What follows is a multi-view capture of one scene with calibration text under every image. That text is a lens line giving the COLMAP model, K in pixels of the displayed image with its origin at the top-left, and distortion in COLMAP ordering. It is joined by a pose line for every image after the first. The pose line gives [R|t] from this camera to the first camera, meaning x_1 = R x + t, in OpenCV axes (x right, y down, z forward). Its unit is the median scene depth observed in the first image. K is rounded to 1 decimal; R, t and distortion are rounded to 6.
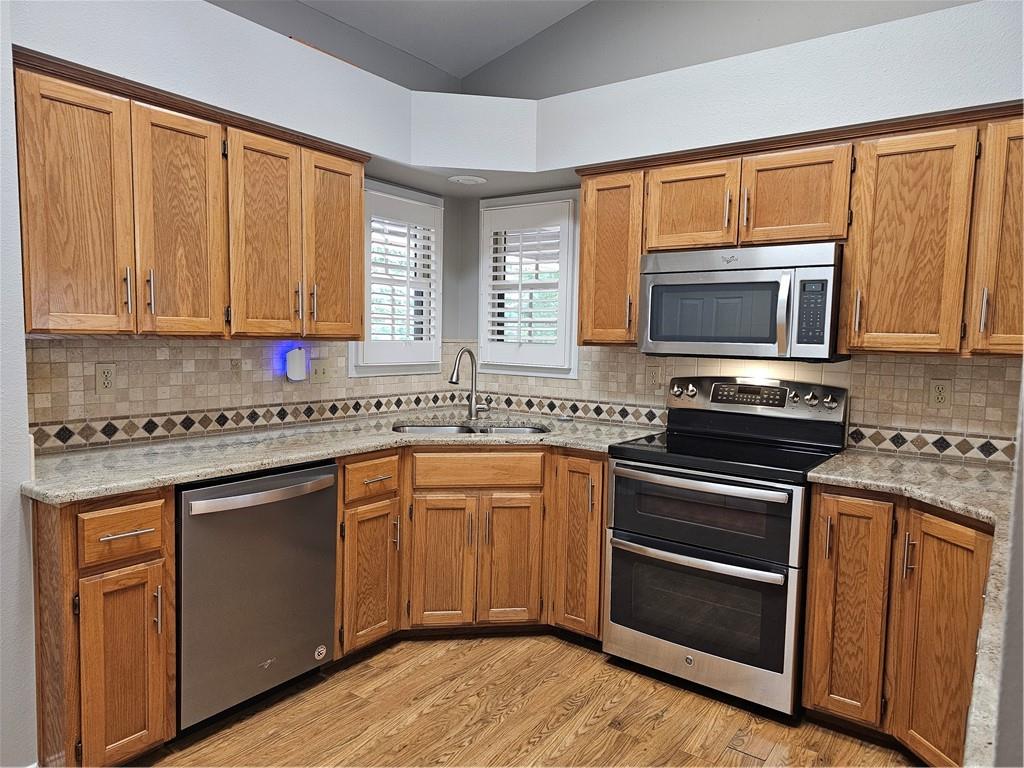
lens RADIAL K [[683.8, 0, 504.5], [0, 683.8, 384.7], [0, 0, 1]] dist [0.055499, -0.039215]
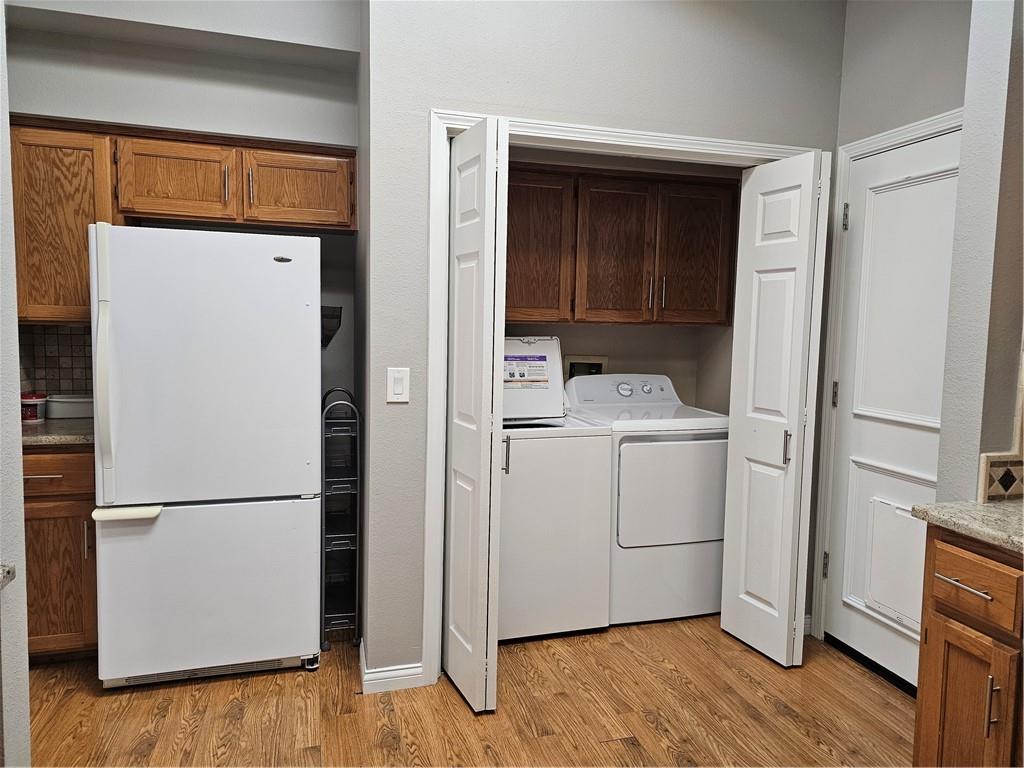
lens RADIAL K [[683.8, 0, 532.1], [0, 683.8, 371.9], [0, 0, 1]] dist [0.055499, -0.039215]
pose [[-0.597682, 0.022572, -0.801415, 0.308282], [-0.097472, 0.990143, 0.100581, -0.052080], [0.795786, 0.138231, -0.589591, 0.747861]]
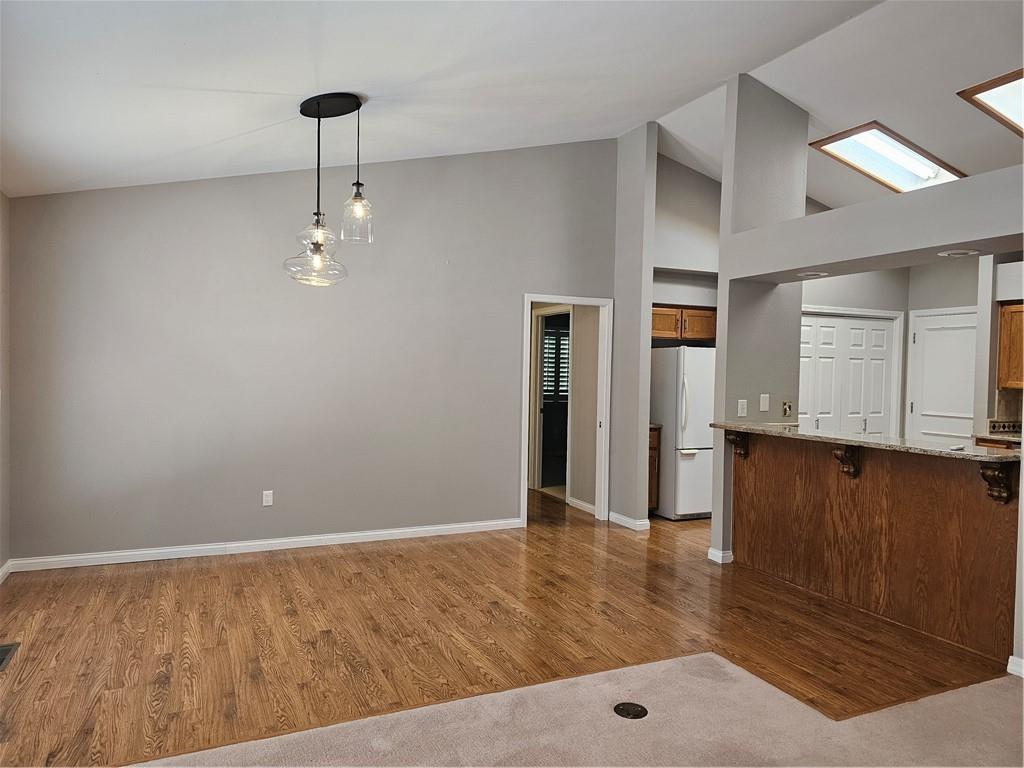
lens RADIAL K [[683.8, 0, 513.7], [0, 683.8, 387.1], [0, 0, 1]] dist [0.055499, -0.039215]
pose [[-0.478612, -0.006091, -0.878005, 2.281212], [-0.094677, 0.994503, 0.044711, -0.007532], [0.872907, 0.104526, -0.476558, 0.424421]]
